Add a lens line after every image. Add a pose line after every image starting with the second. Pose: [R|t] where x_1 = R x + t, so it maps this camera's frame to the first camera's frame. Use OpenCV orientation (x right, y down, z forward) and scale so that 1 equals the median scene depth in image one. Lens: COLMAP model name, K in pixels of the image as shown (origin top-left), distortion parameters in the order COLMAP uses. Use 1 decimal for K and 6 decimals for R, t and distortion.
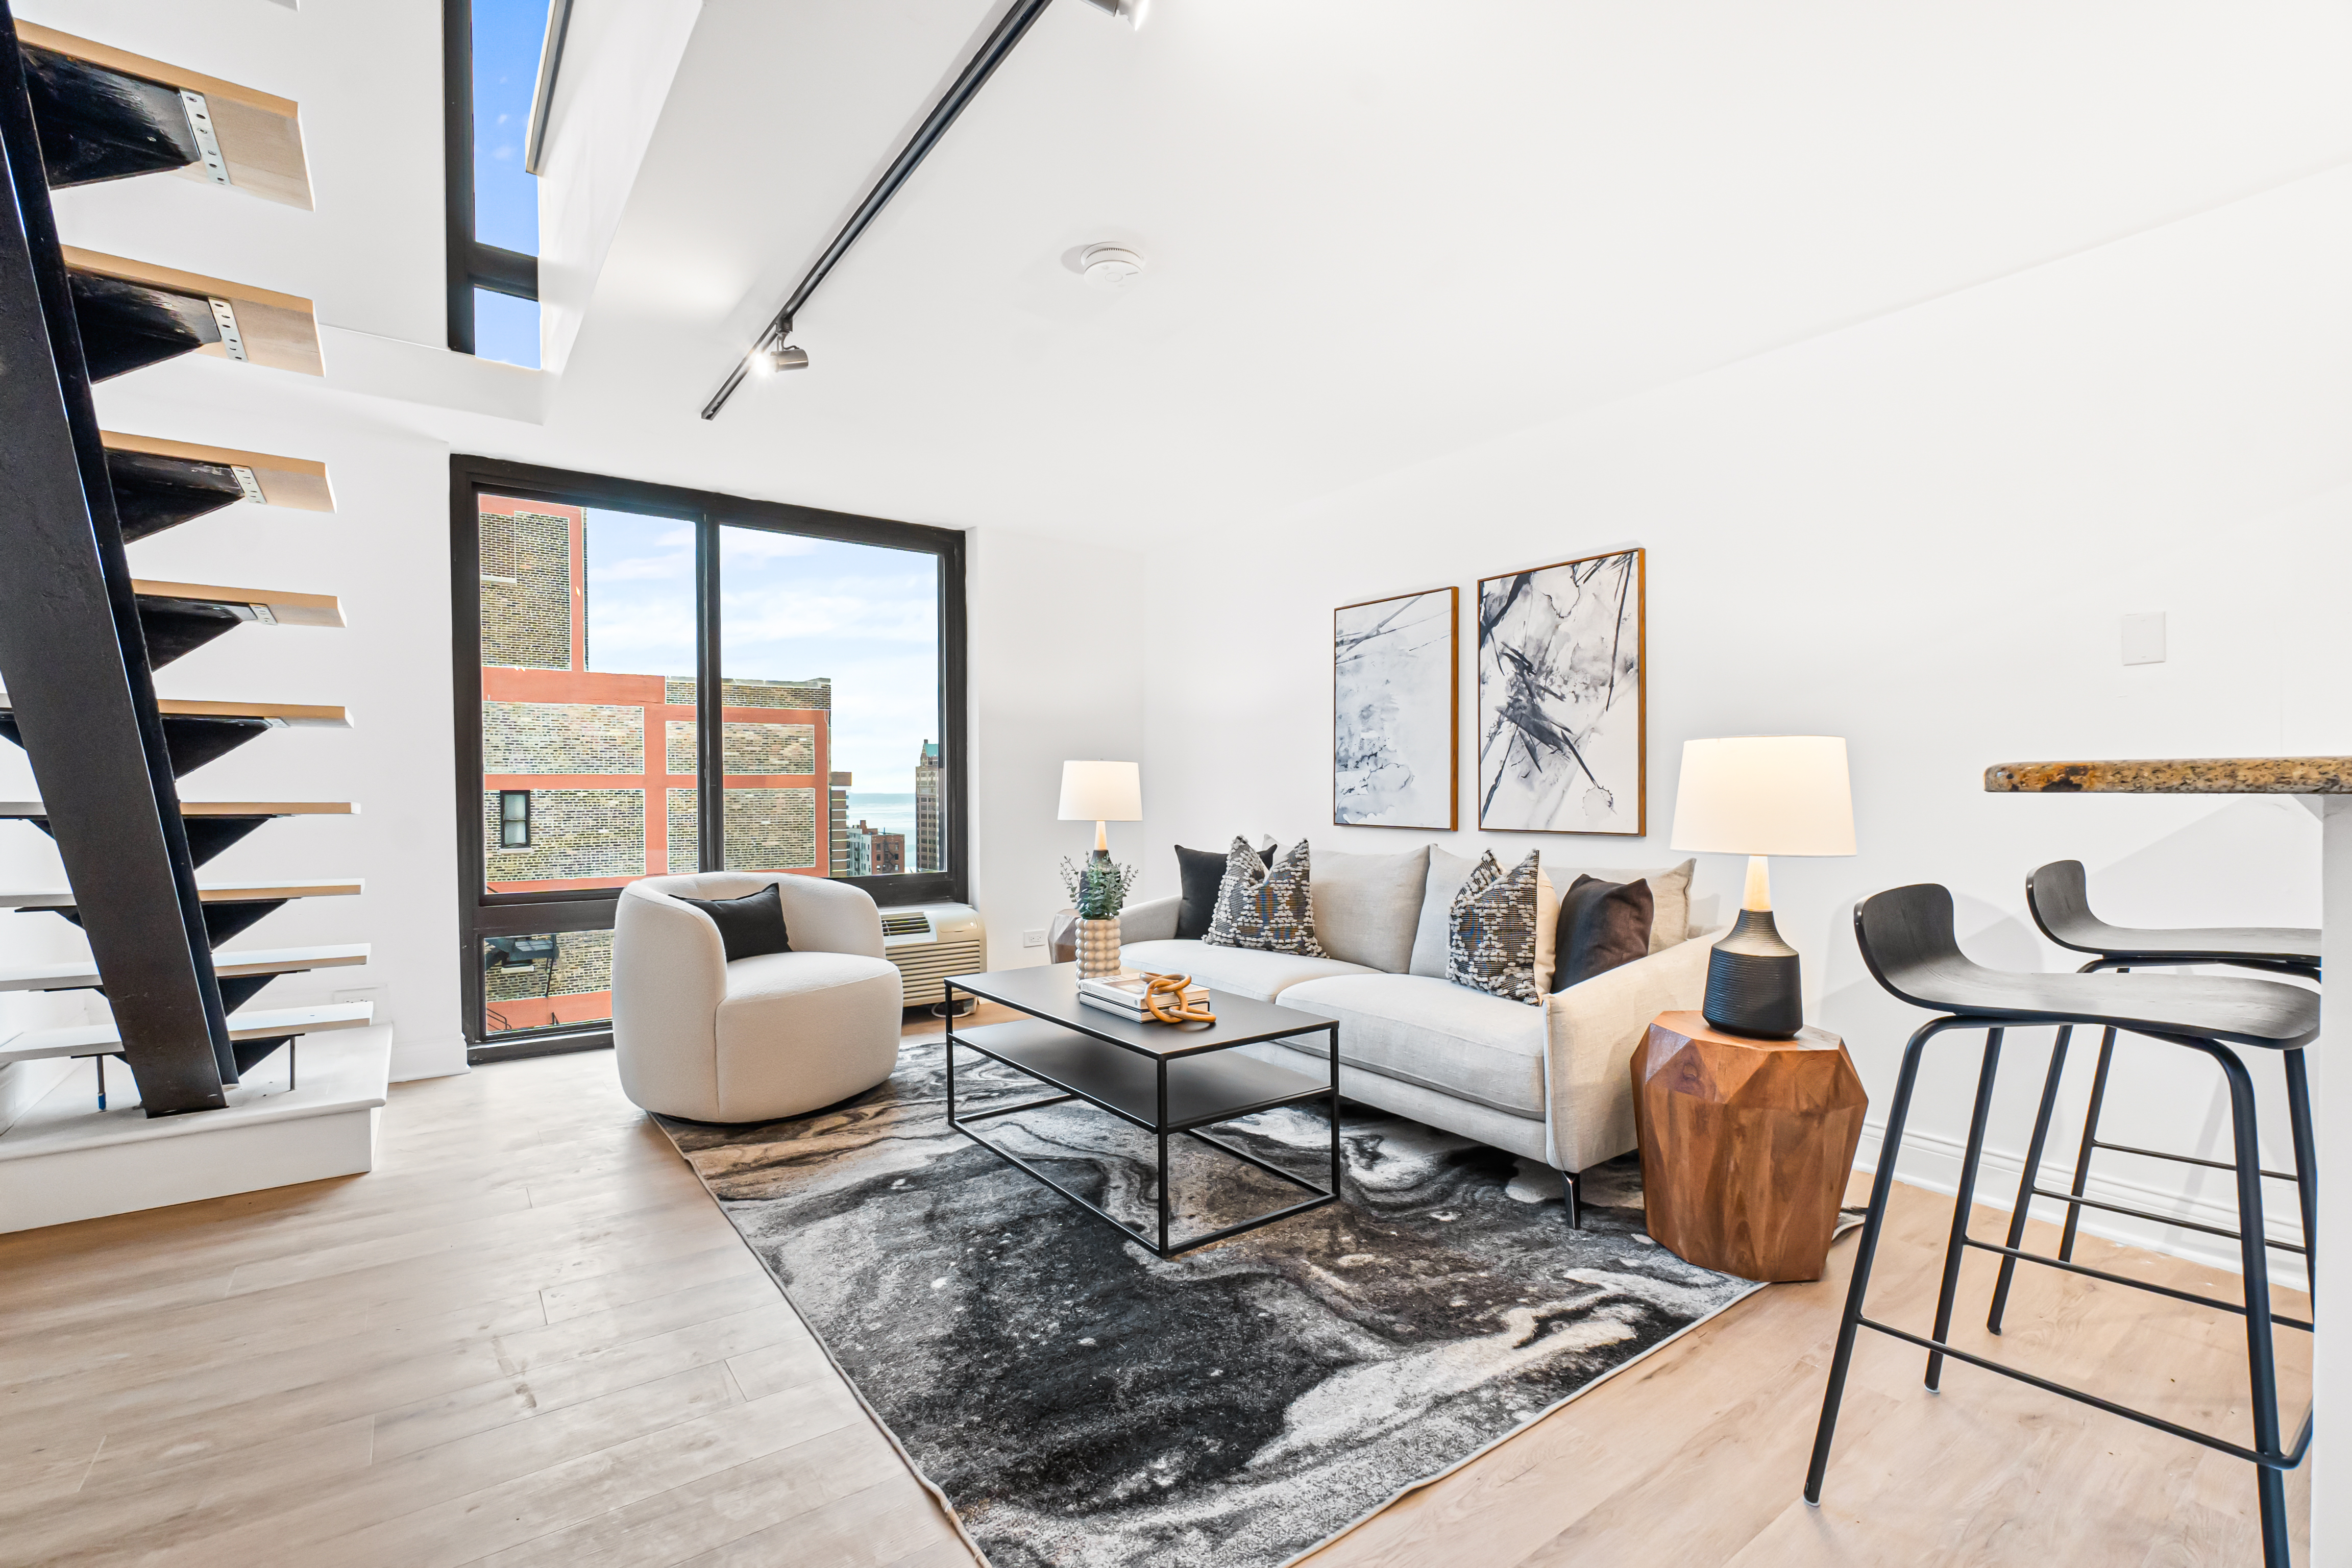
lens RADIAL K [[1023.2, 0, 1142.6], [0, 1023.2, 815.7], [0, 0, 1]] dist [-0.008855, 0.002082]
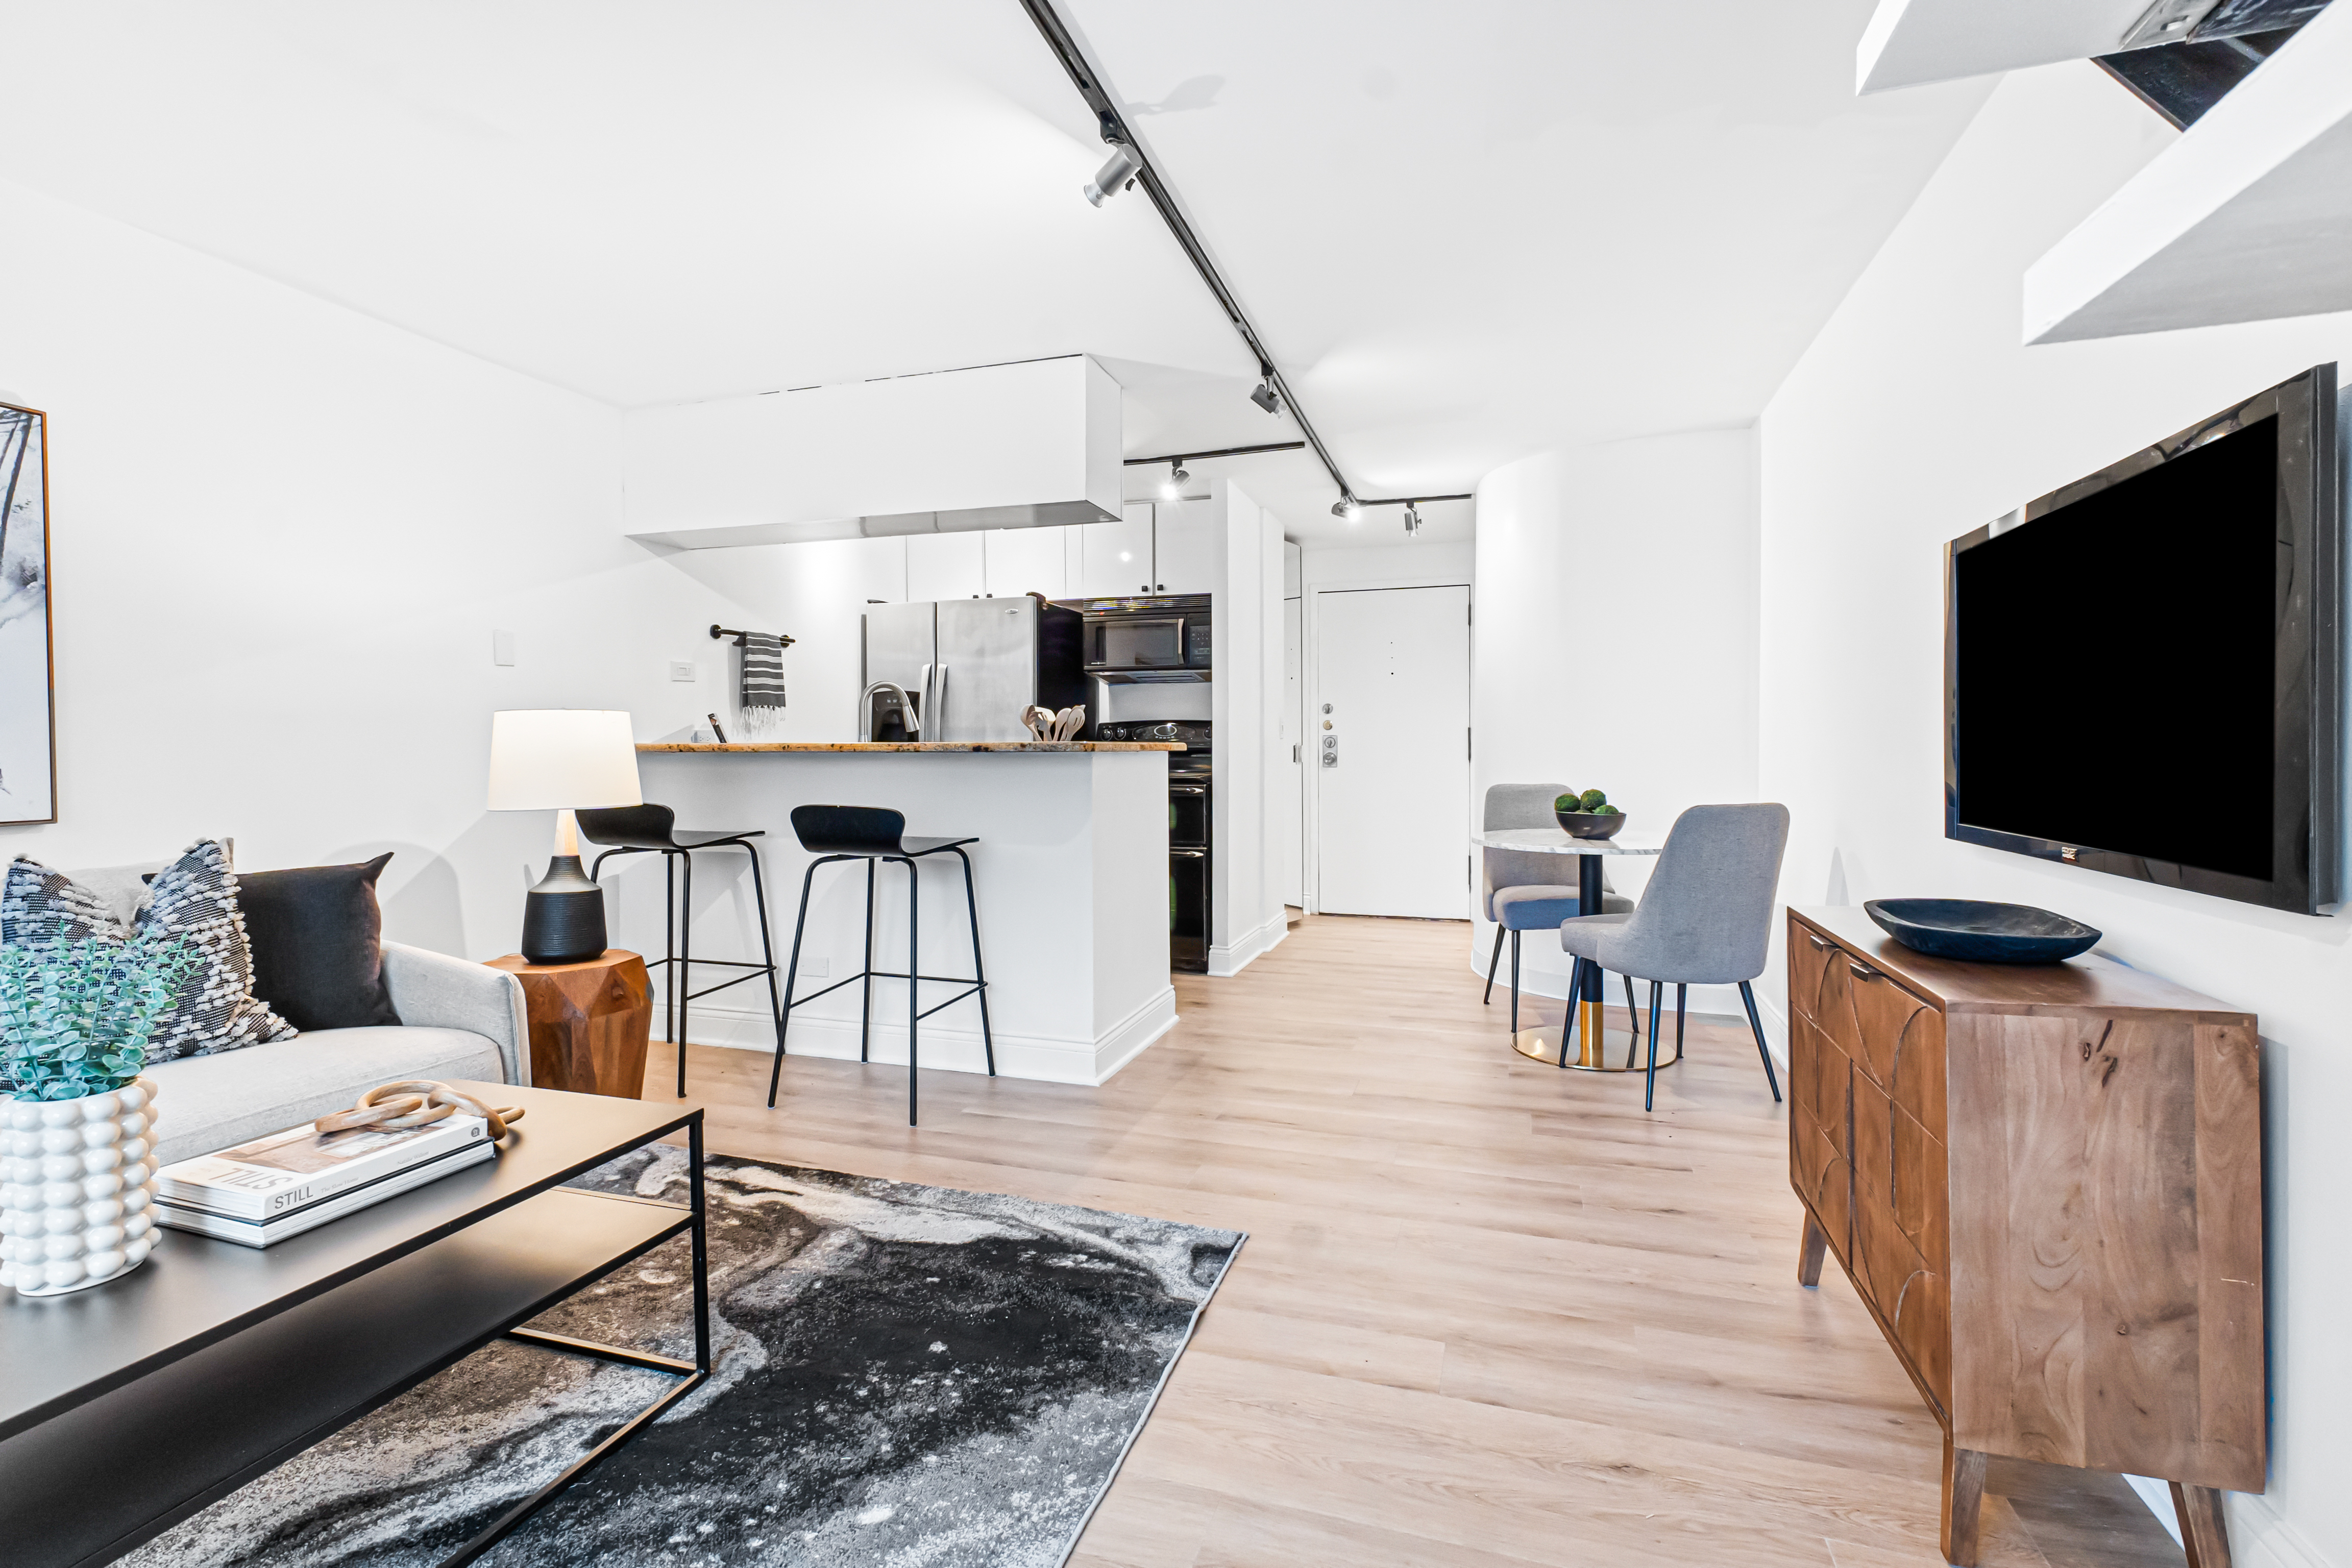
lens RADIAL K [[1023.2, 0, 1198.2], [0, 1023.2, 743.2], [0, 0, 1]] dist [-0.008855, 0.002082]
pose [[-0.605523, 0.006261, 0.795803, -0.547597], [0.024458, 0.999643, 0.010745, -0.022650], [-0.795452, 0.025970, -0.605460, 0.790411]]
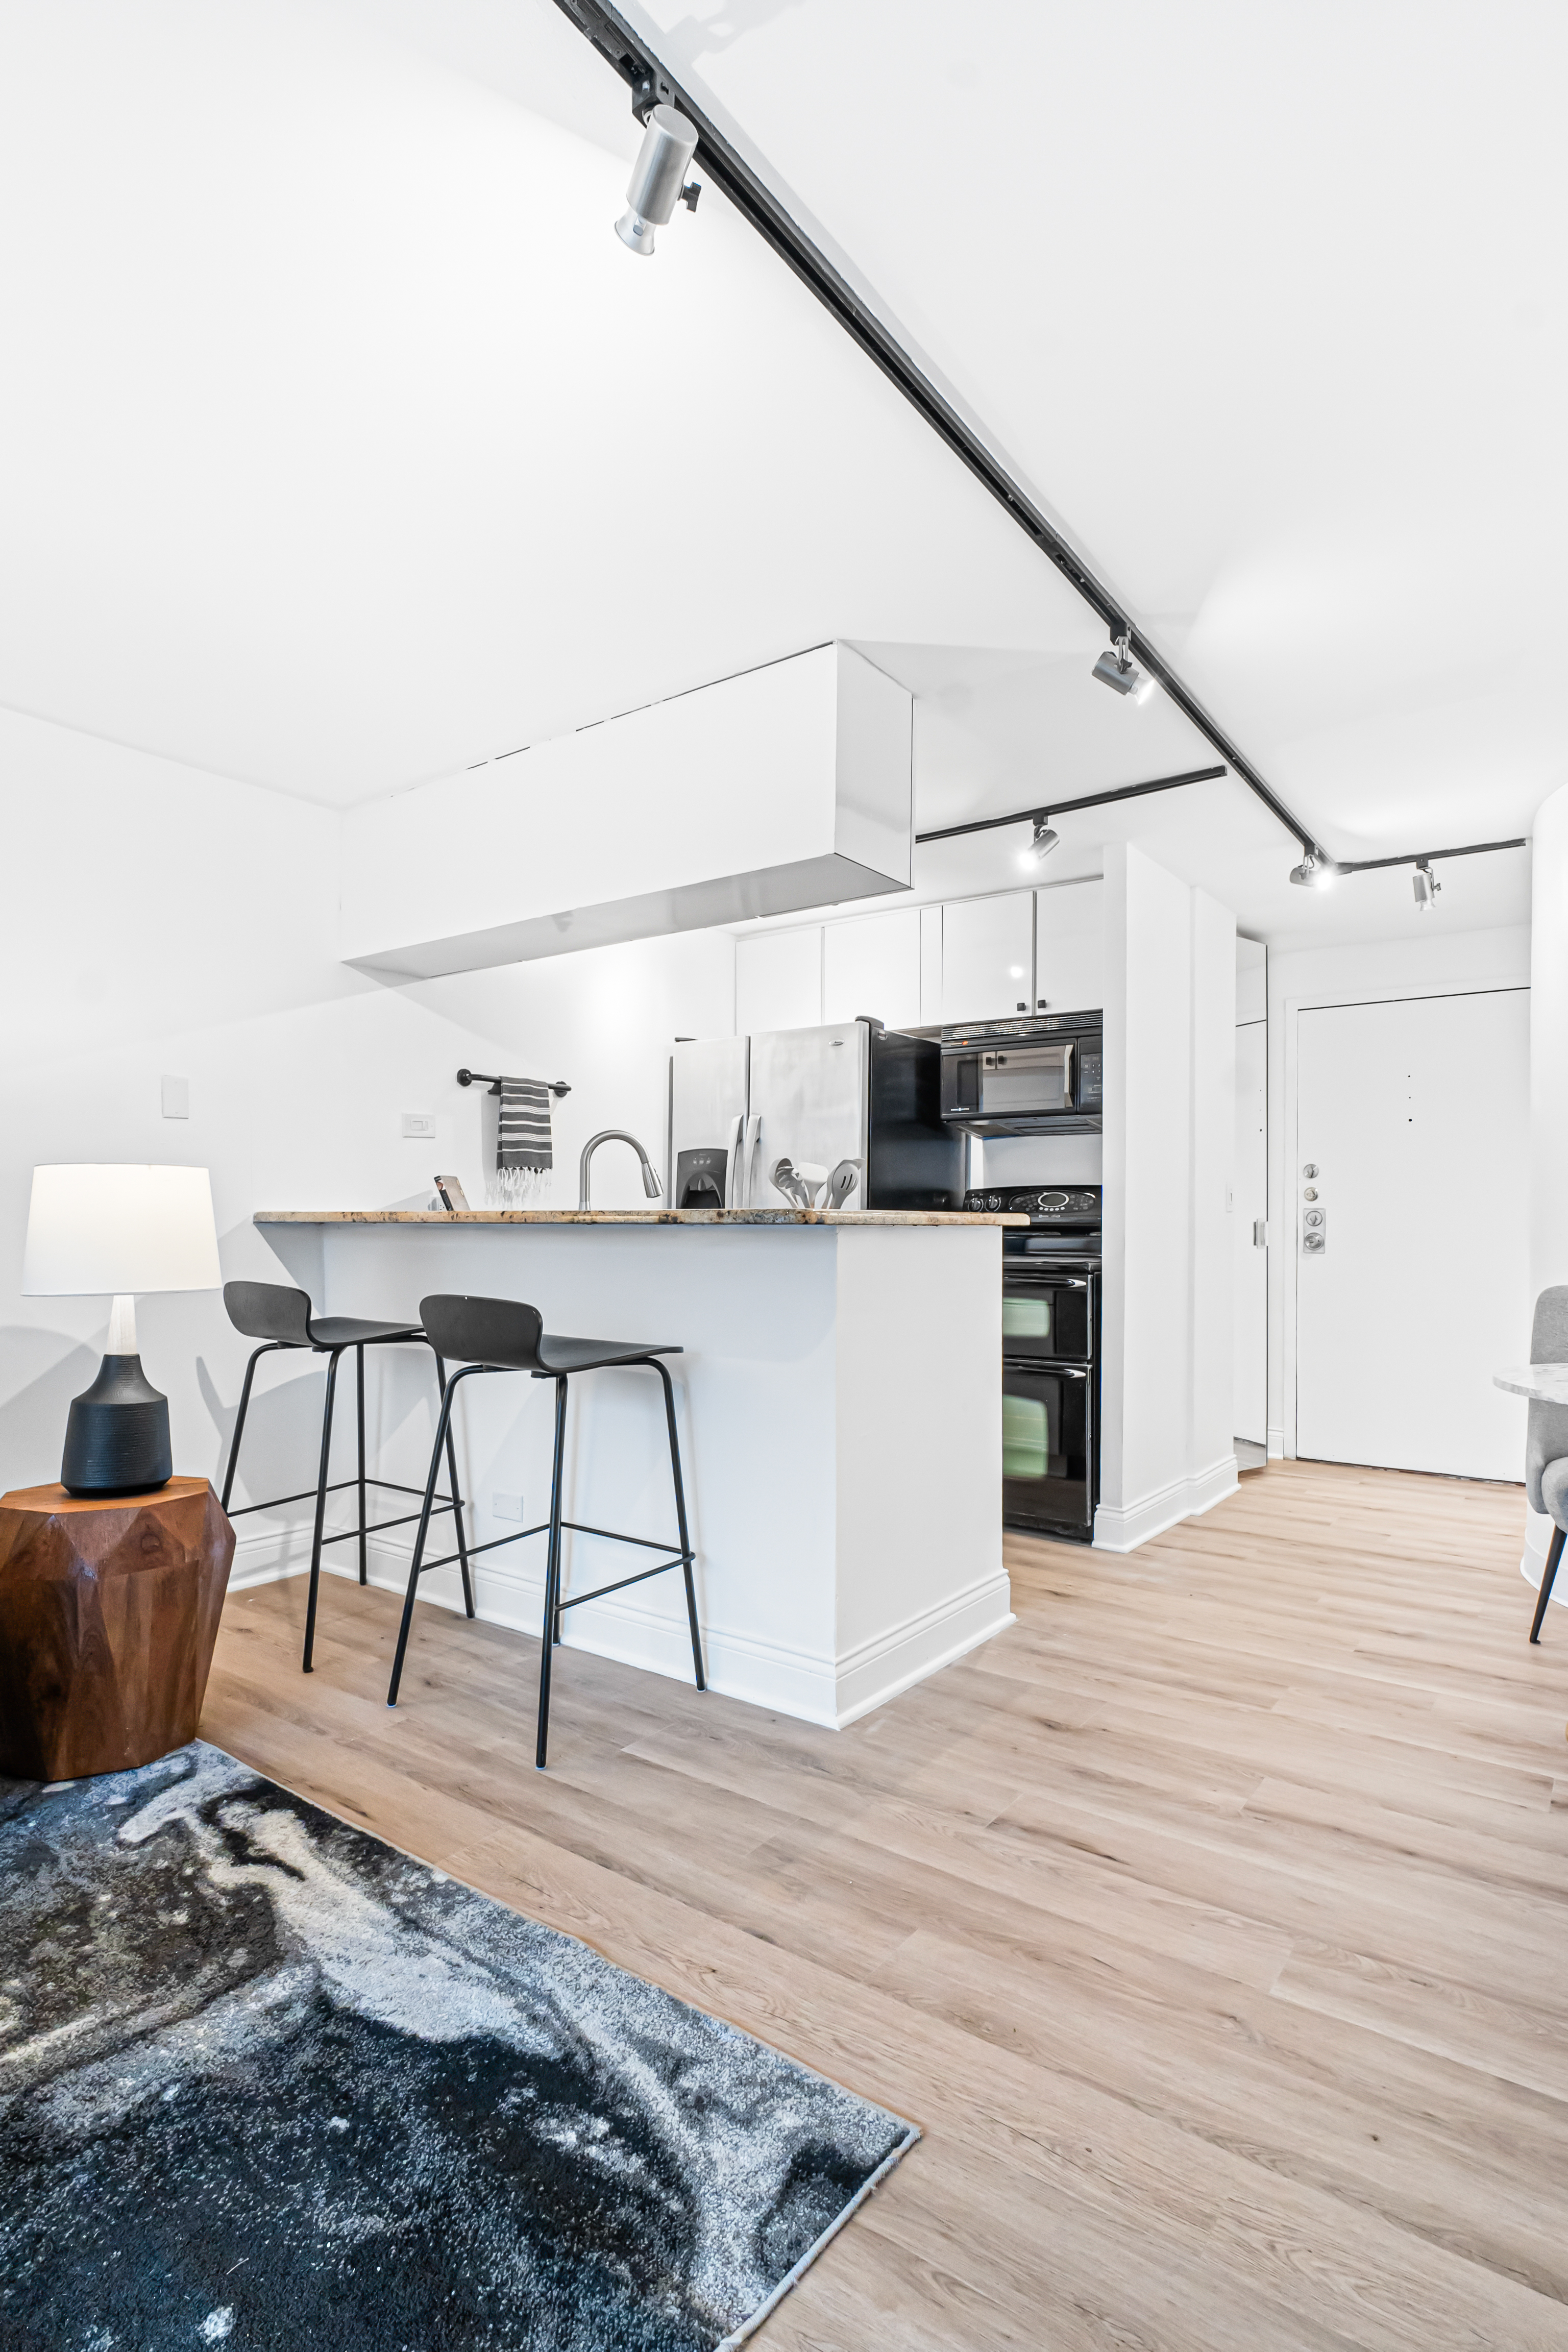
lens RADIAL K [[1177.3, 0, 807.2], [0, 1177.3, 1209.7], [0, 0, 1]] dist [-0.006249, 0.000430]
pose [[-0.326320, 0.011137, 0.945194, -0.408354], [0.020705, 0.999775, -0.004632, -0.013243], [-0.945032, 0.018059, -0.326478, 0.530388]]
